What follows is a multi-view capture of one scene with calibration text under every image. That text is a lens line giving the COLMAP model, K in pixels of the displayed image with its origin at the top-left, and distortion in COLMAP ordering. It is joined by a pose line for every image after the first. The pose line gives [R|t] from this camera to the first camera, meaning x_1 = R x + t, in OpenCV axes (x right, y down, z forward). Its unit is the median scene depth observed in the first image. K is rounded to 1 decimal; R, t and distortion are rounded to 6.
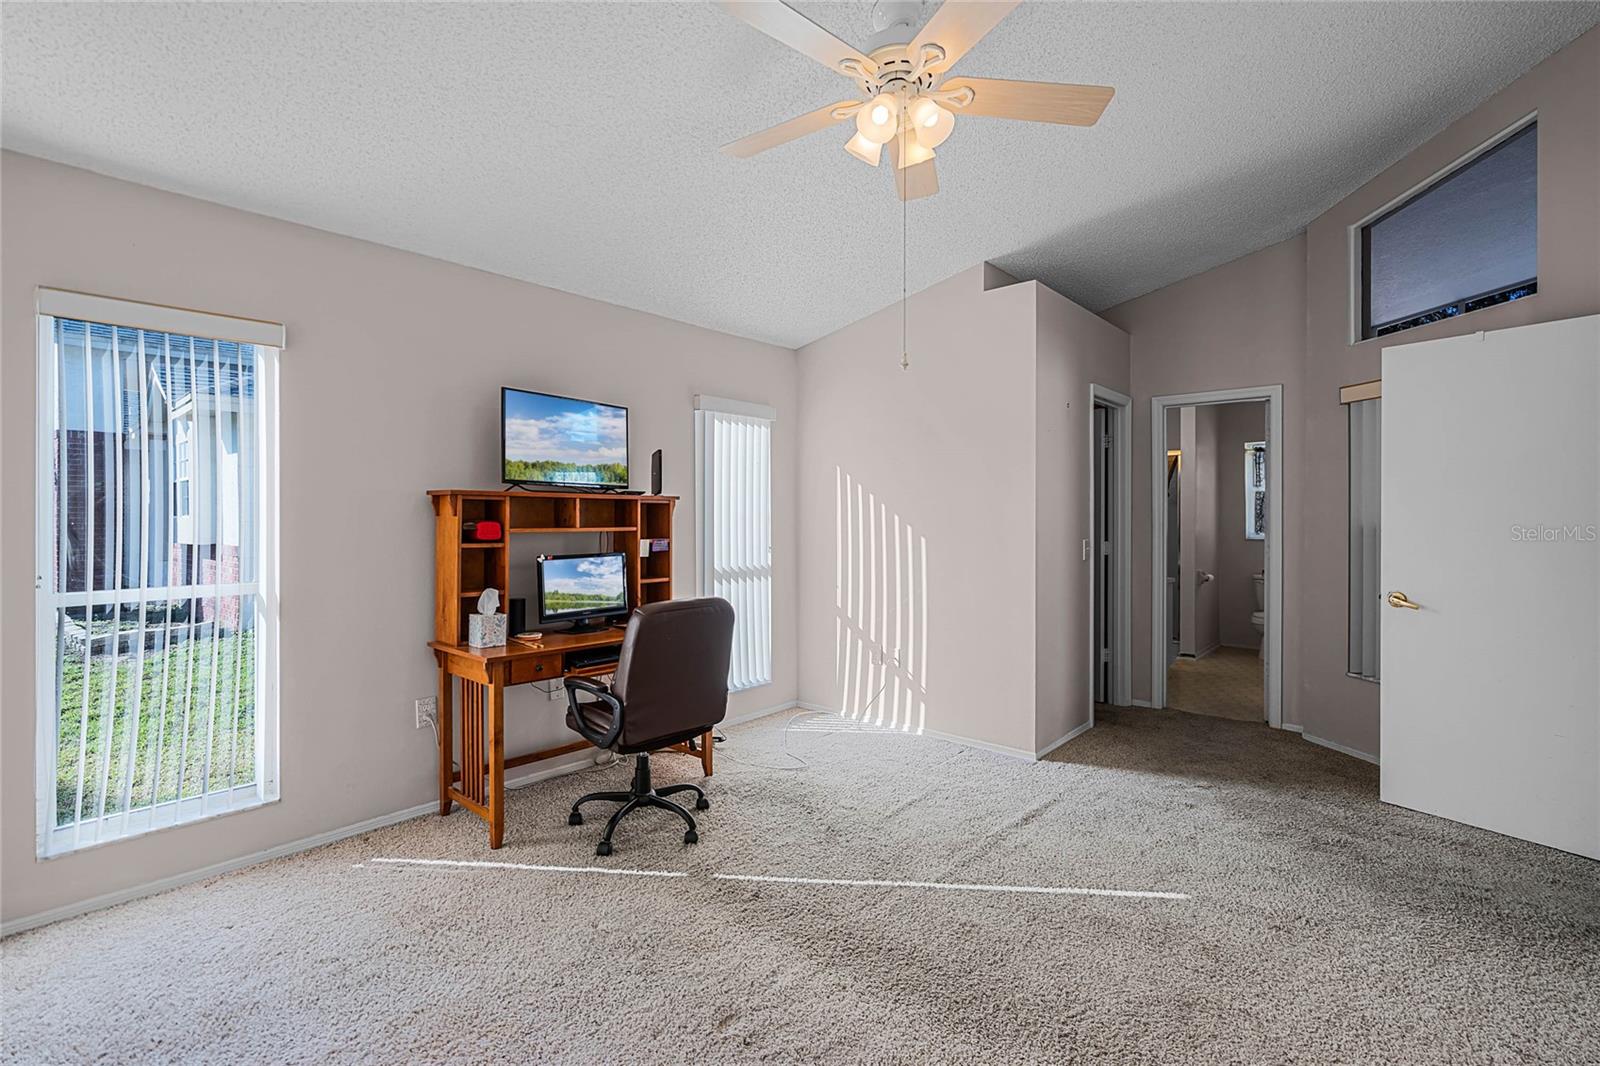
lens RADIAL K [[738.4, 0, 798.7], [0, 738.4, 522.5], [0, 0, 1]] dist [-0.000617, 0.000366]
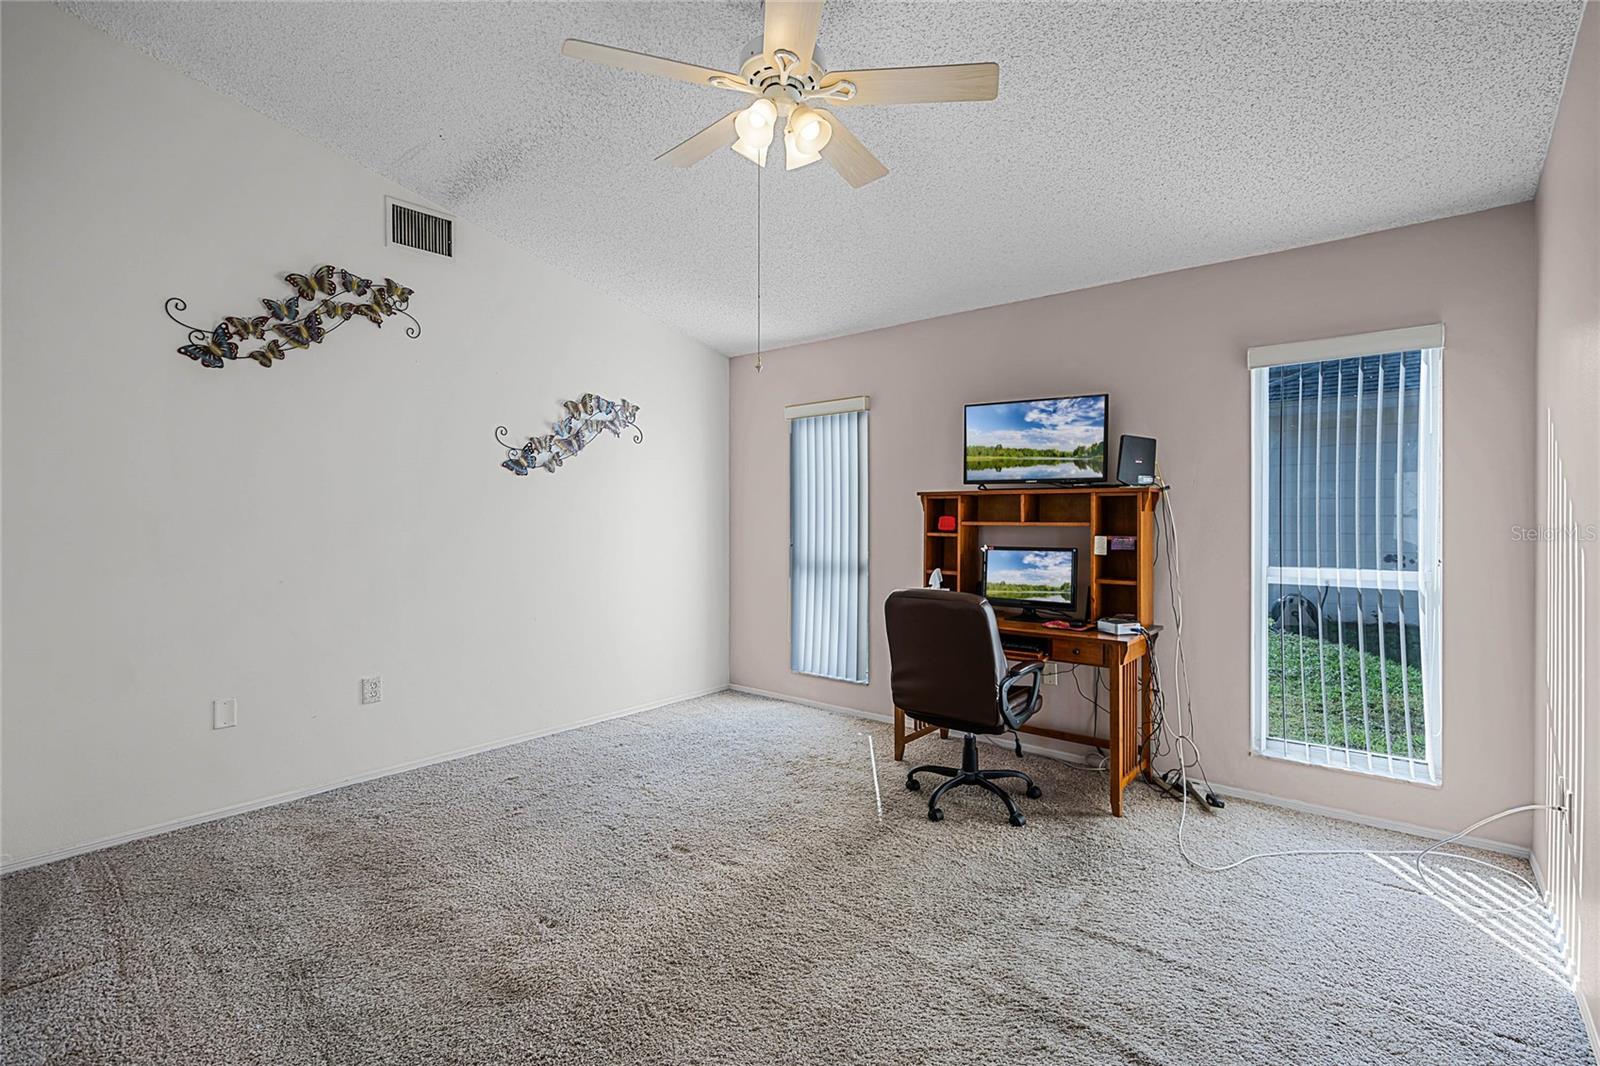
lens RADIAL K [[738.4, 0, 798.8], [0, 738.4, 525.1], [0, 0, 1]] dist [-0.000617, 0.000366]
pose [[0.019775, 0.017606, -0.999649, 0.750806], [-0.003388, 0.999840, 0.017543, -0.005959], [0.999799, 0.003040, 0.019832, 0.646425]]
